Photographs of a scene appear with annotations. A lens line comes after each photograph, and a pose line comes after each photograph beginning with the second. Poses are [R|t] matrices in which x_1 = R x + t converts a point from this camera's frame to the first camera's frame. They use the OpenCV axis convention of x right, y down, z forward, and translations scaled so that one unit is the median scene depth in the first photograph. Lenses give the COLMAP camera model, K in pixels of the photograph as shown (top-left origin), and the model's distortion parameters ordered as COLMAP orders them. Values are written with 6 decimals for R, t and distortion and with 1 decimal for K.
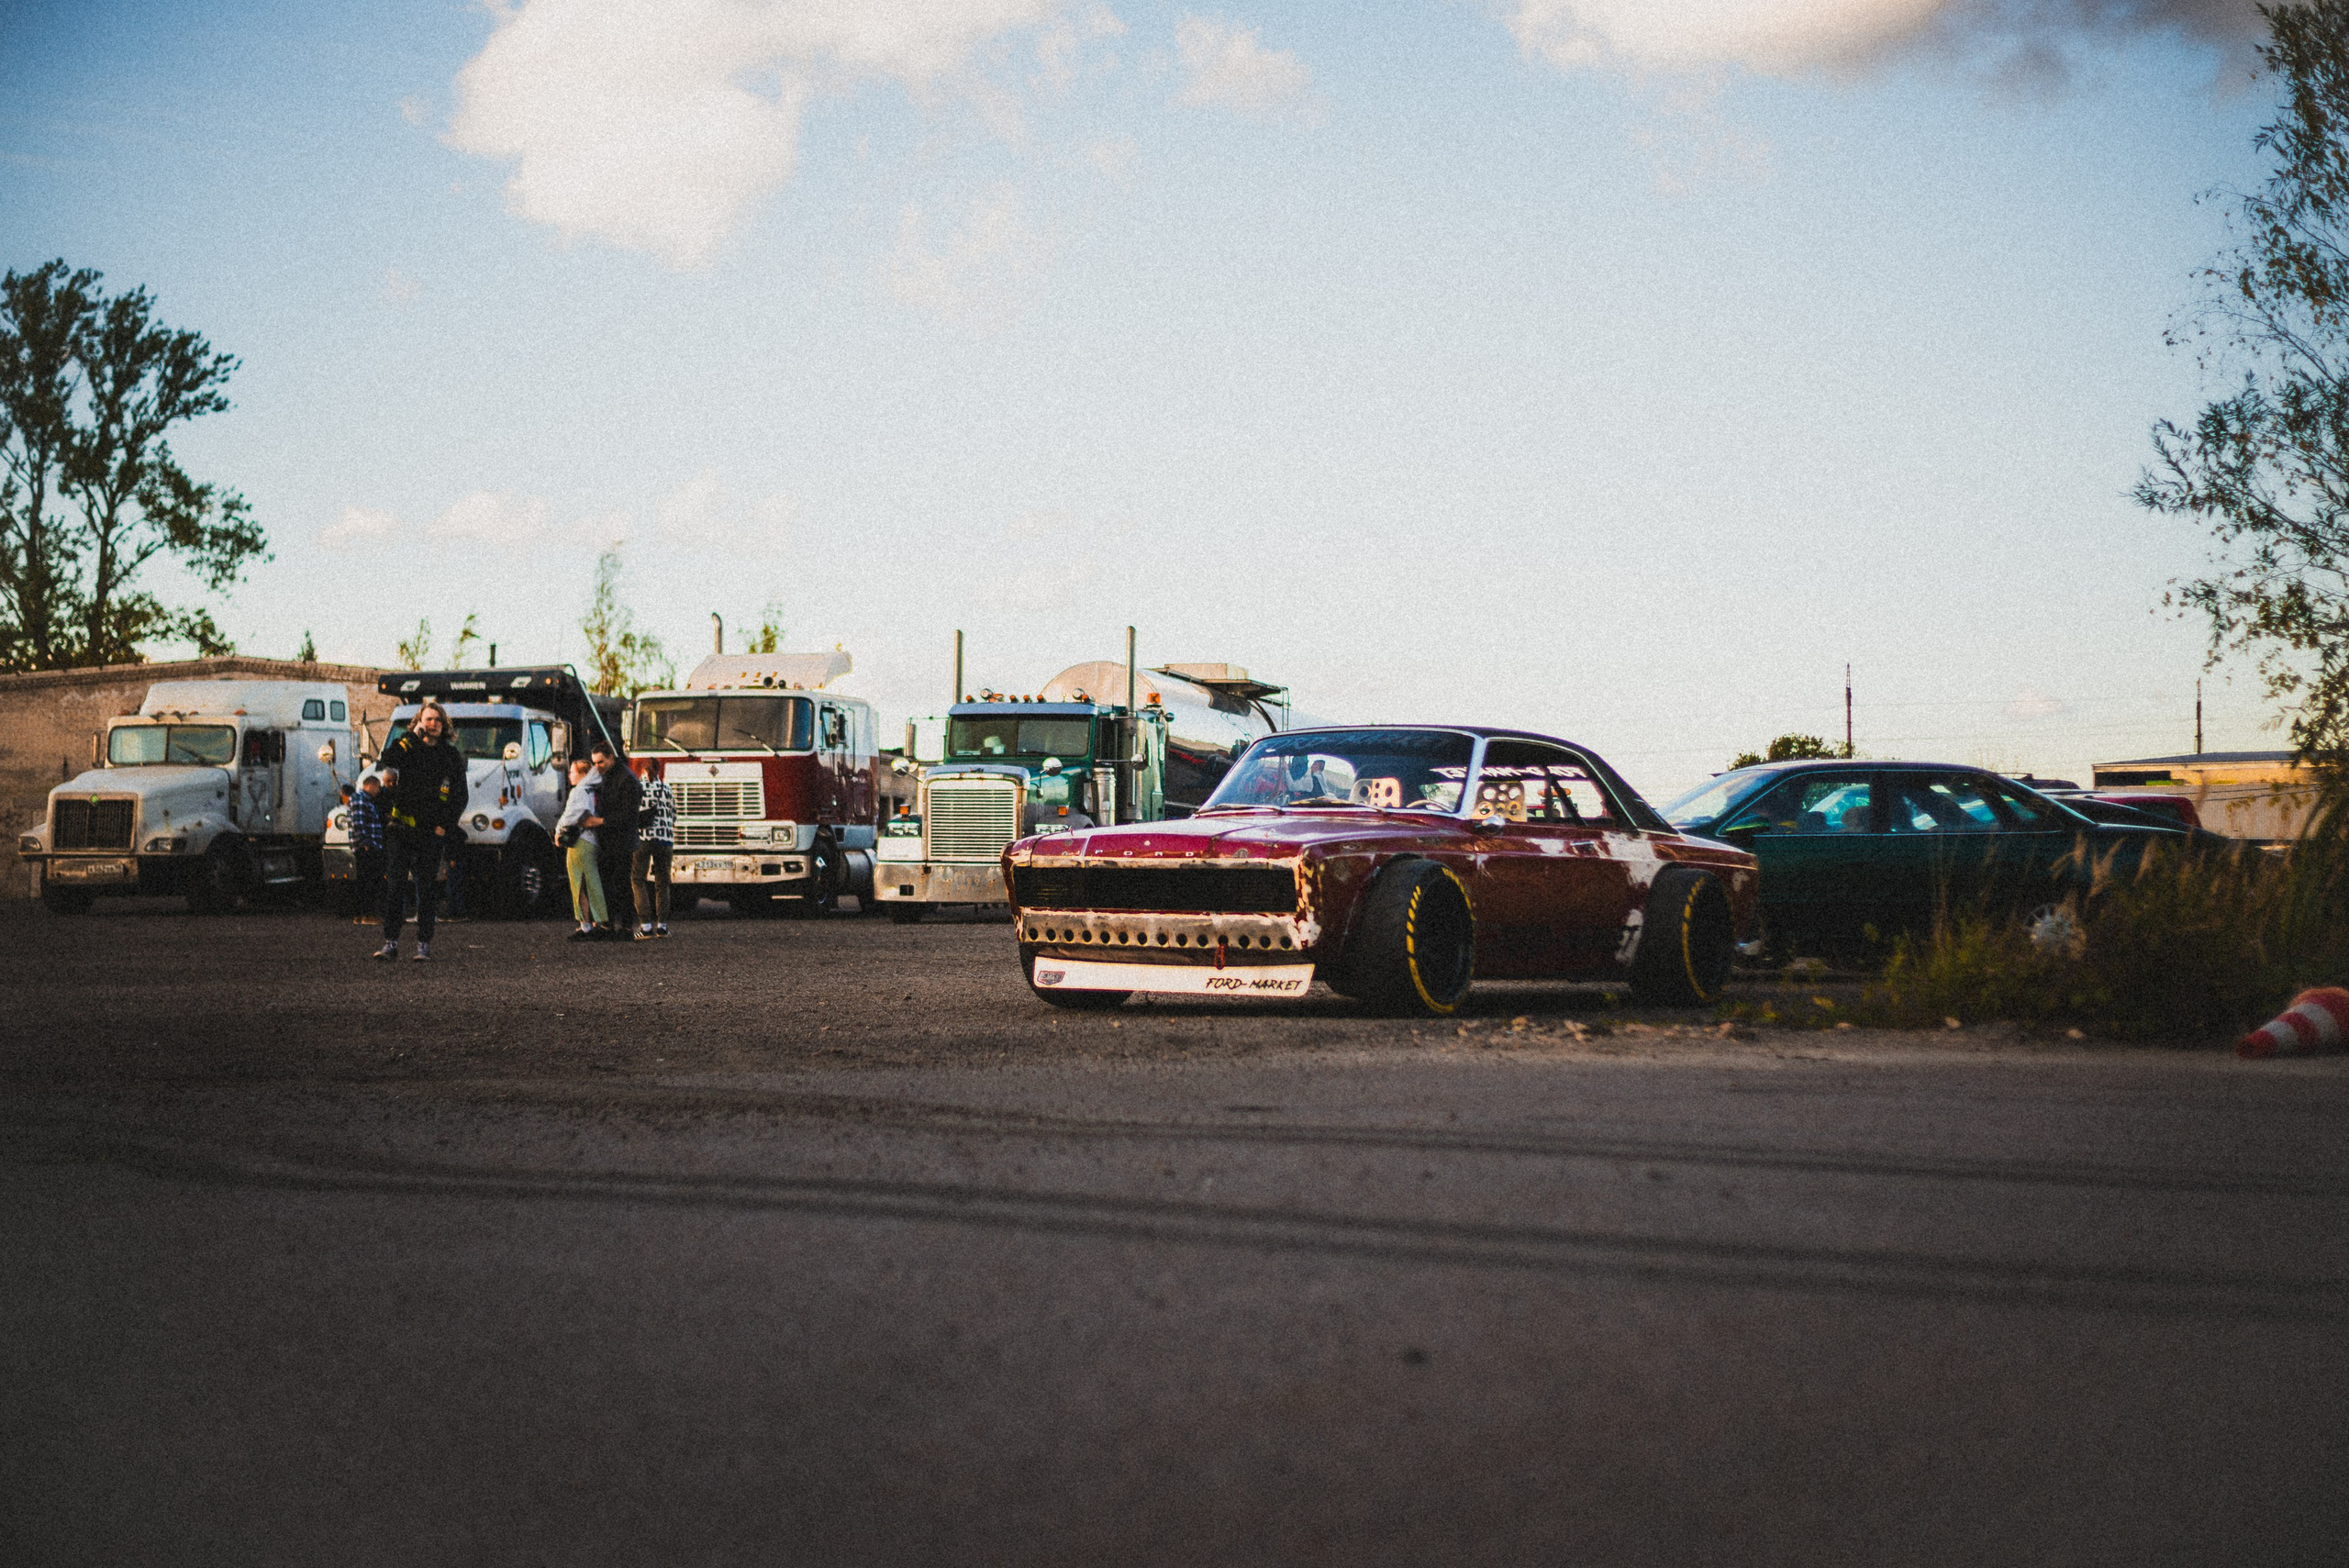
lens RADIAL K [[3187.5, 0, 1174.5], [0, 3187.5, 784.0], [0, 0, 1]] dist [0.115829, 0.067883]
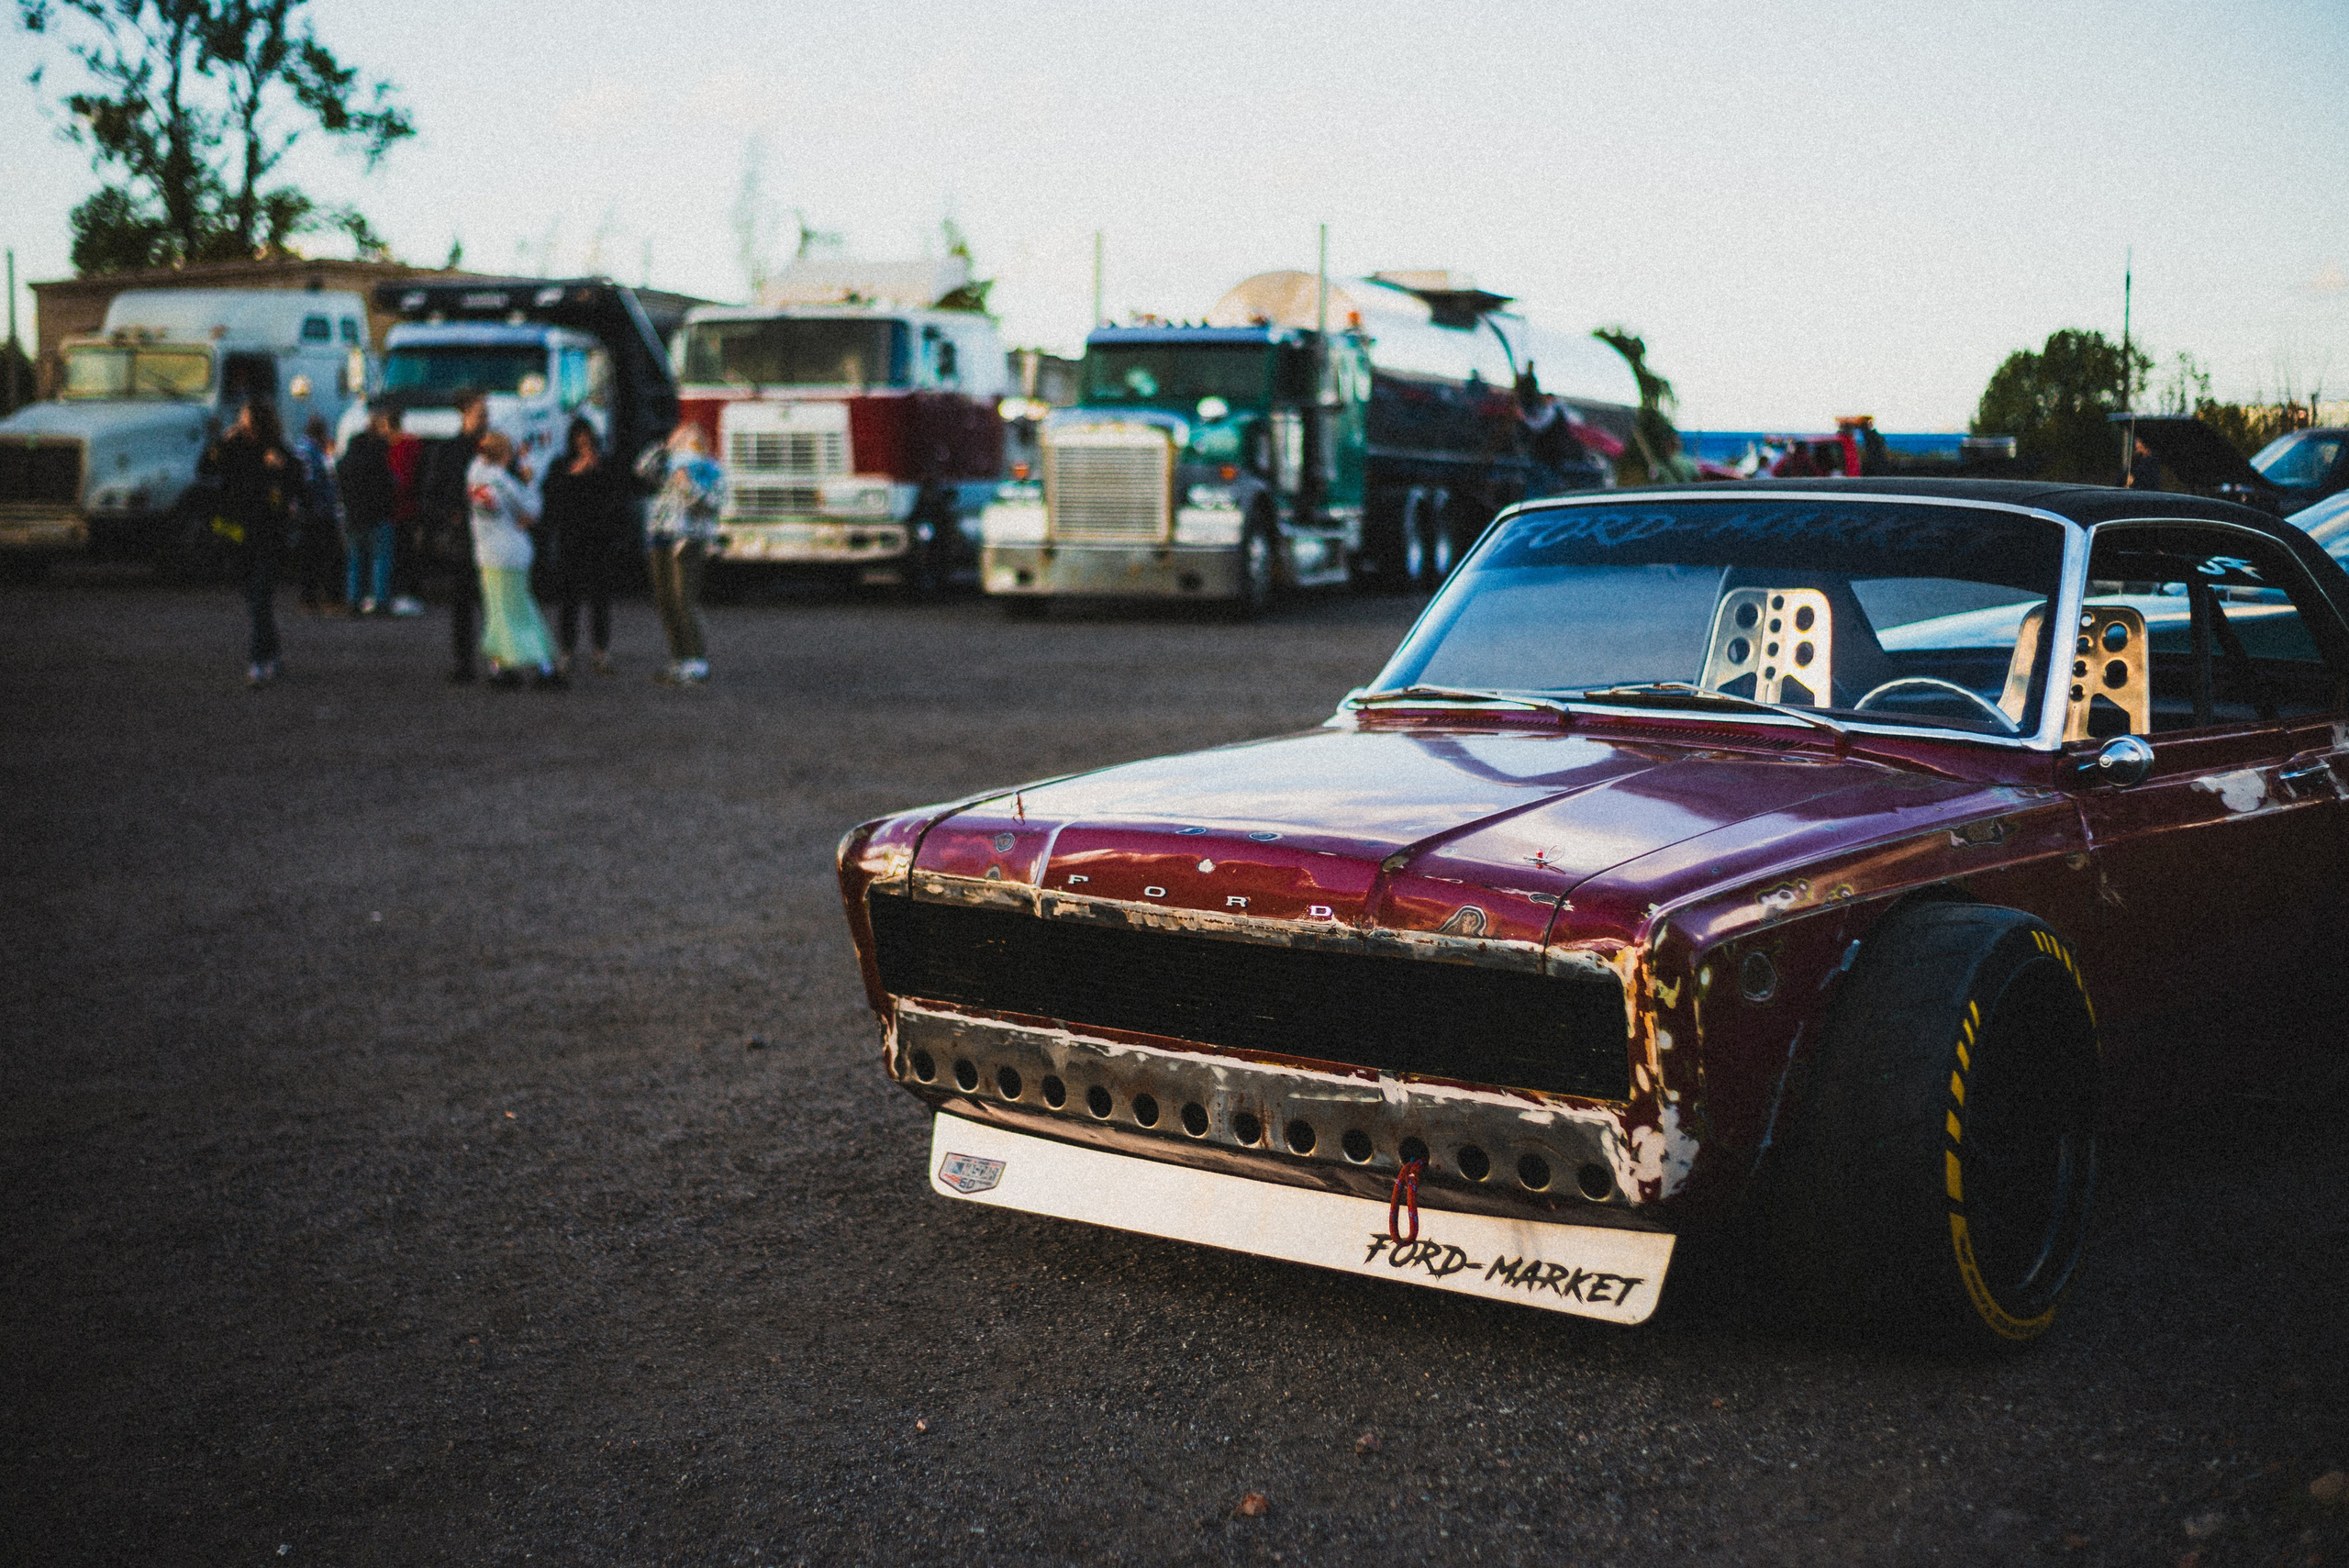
lens RADIAL K [[3187.5, 0, 1174.5], [0, 3187.5, 784.0], [0, 0, 1]] dist [0.115829, 0.067883]
pose [[0.997584, 0.006715, -0.069143, 0.004373], [0.002067, 0.992008, 0.126155, -0.012369], [0.069438, -0.125993, 0.989598, 0.219449]]
